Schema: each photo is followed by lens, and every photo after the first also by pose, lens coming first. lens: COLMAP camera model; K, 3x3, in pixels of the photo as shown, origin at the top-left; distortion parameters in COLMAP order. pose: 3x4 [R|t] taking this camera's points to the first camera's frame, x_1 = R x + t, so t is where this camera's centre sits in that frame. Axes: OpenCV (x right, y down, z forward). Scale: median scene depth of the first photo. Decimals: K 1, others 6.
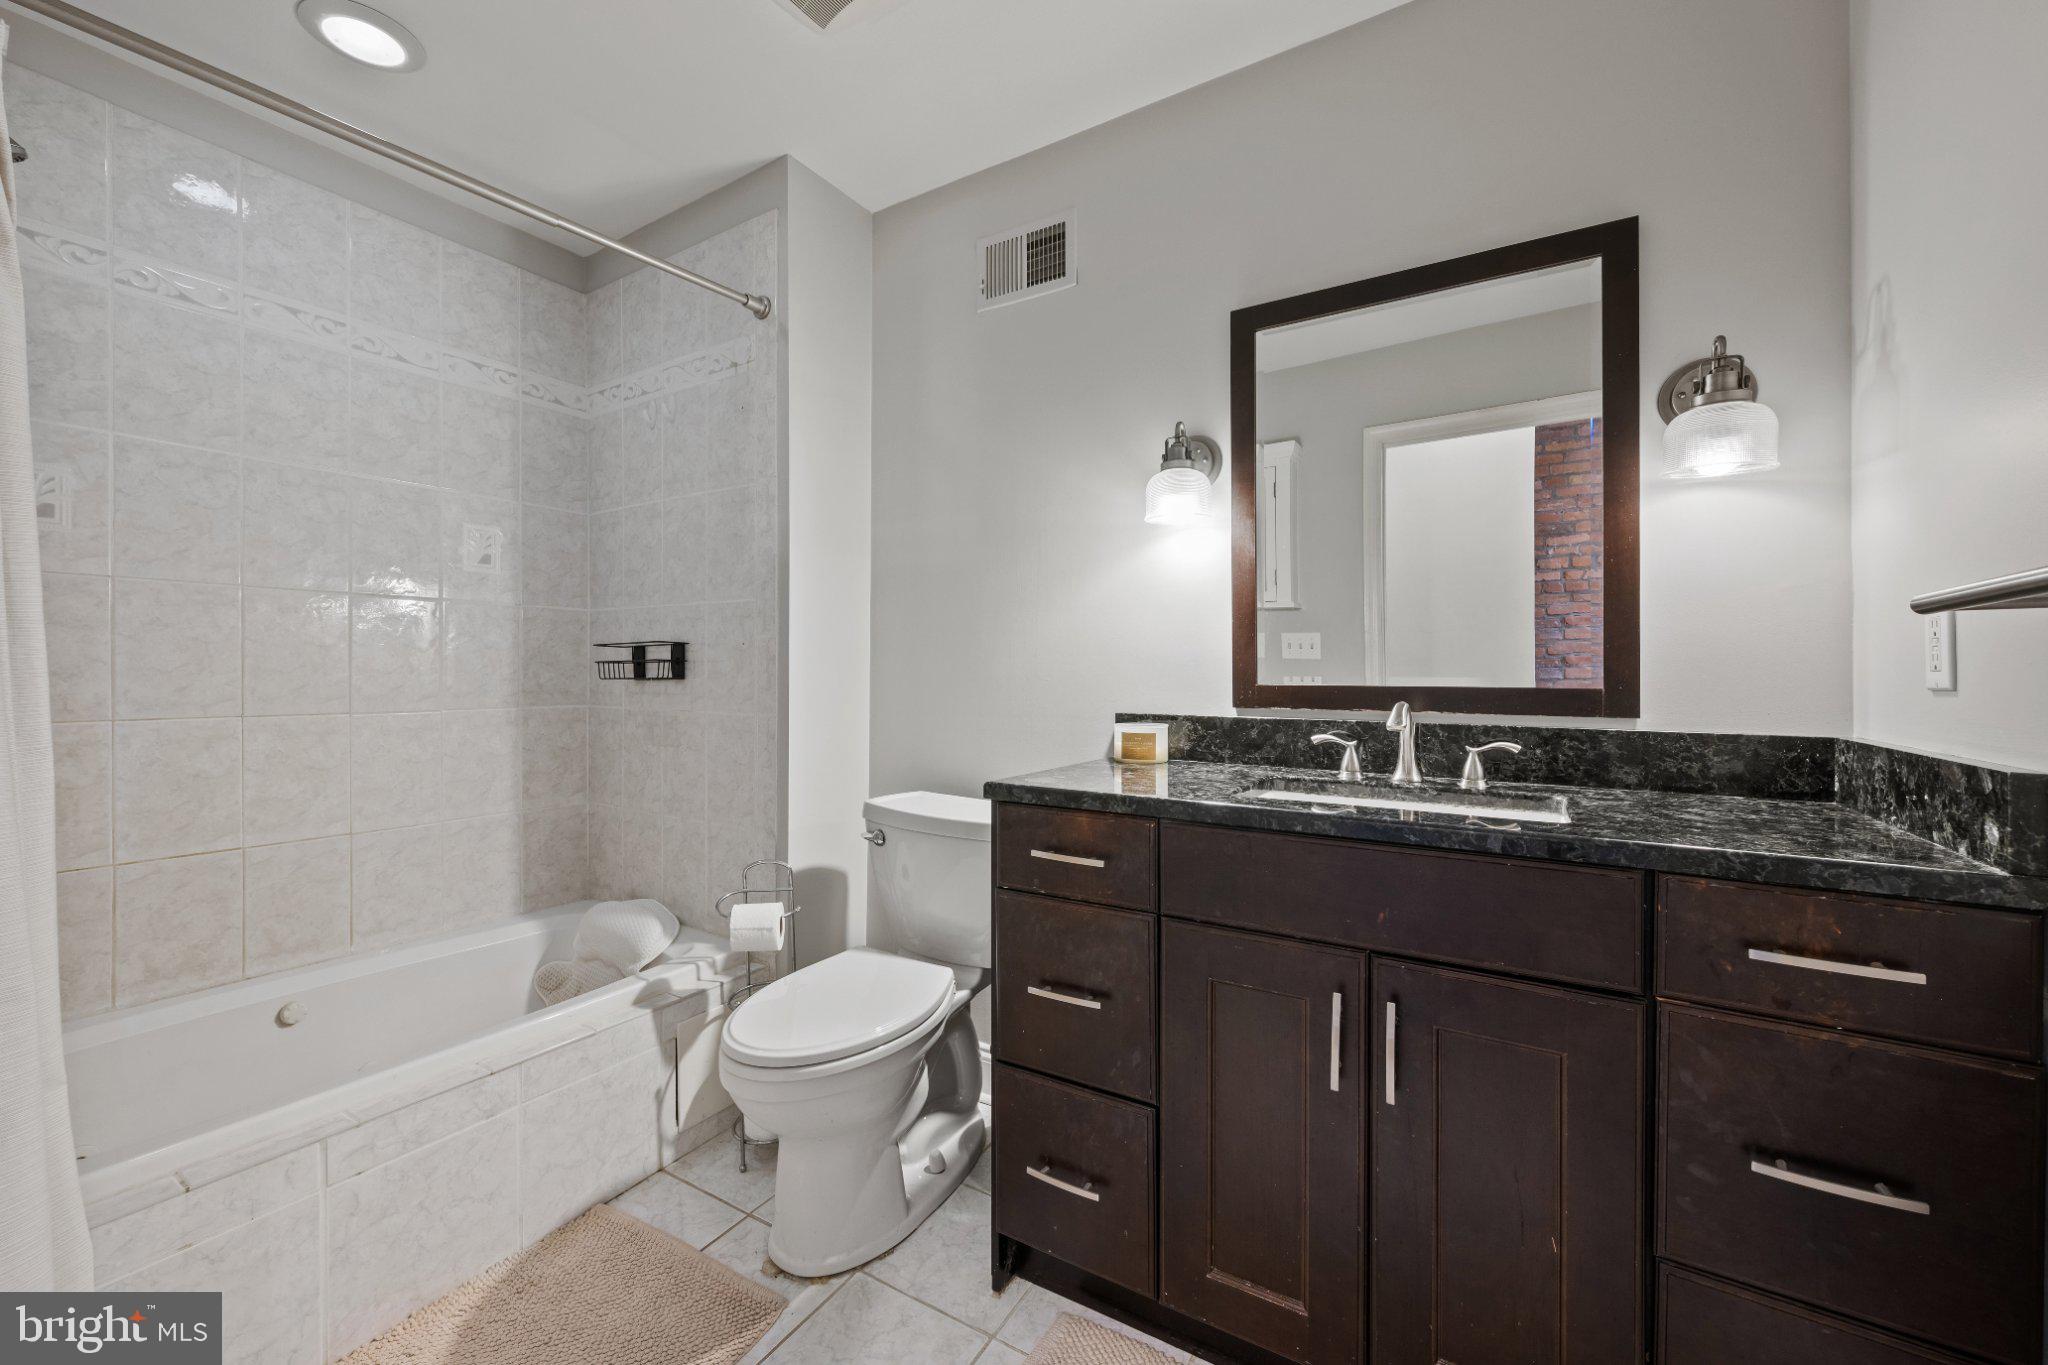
lens RADIAL K [[807.0, 0, 1015.7], [0, 807.0, 684.2], [0, 0, 1]] dist [0.001643, -0.000659]
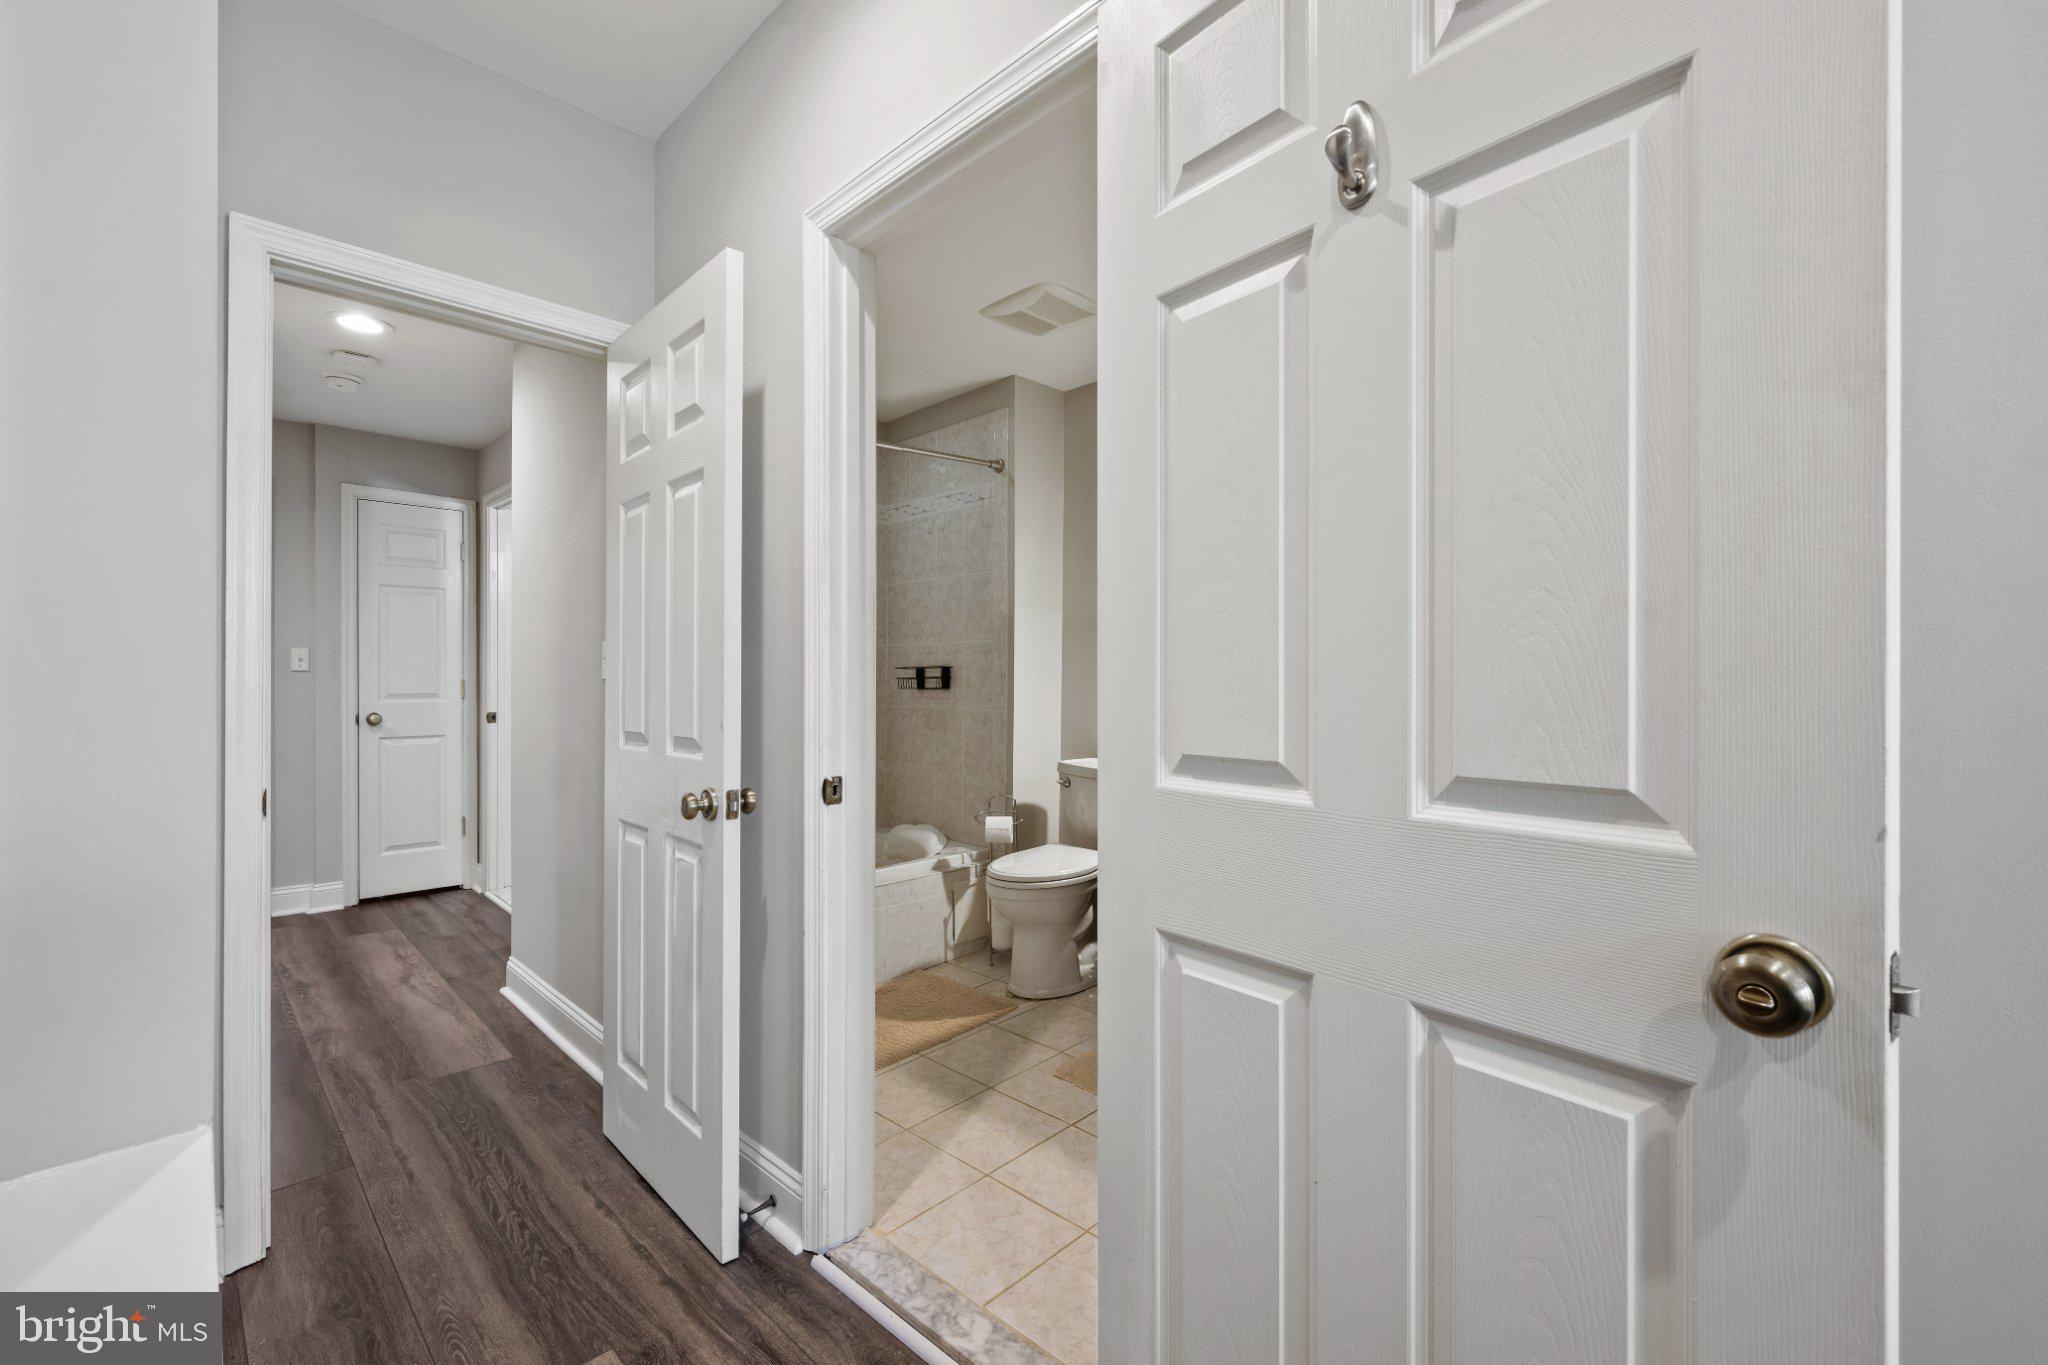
lens RADIAL K [[807.0, 0, 1028.4], [0, 807.0, 692.7], [0, 0, 1]] dist [0.001643, -0.000659]
pose [[0.976717, 0.003996, -0.214496, 0.105655], [-0.004273, 0.999991, -0.000827, 0.002093], [0.214491, 0.001724, 0.976724, -0.621394]]
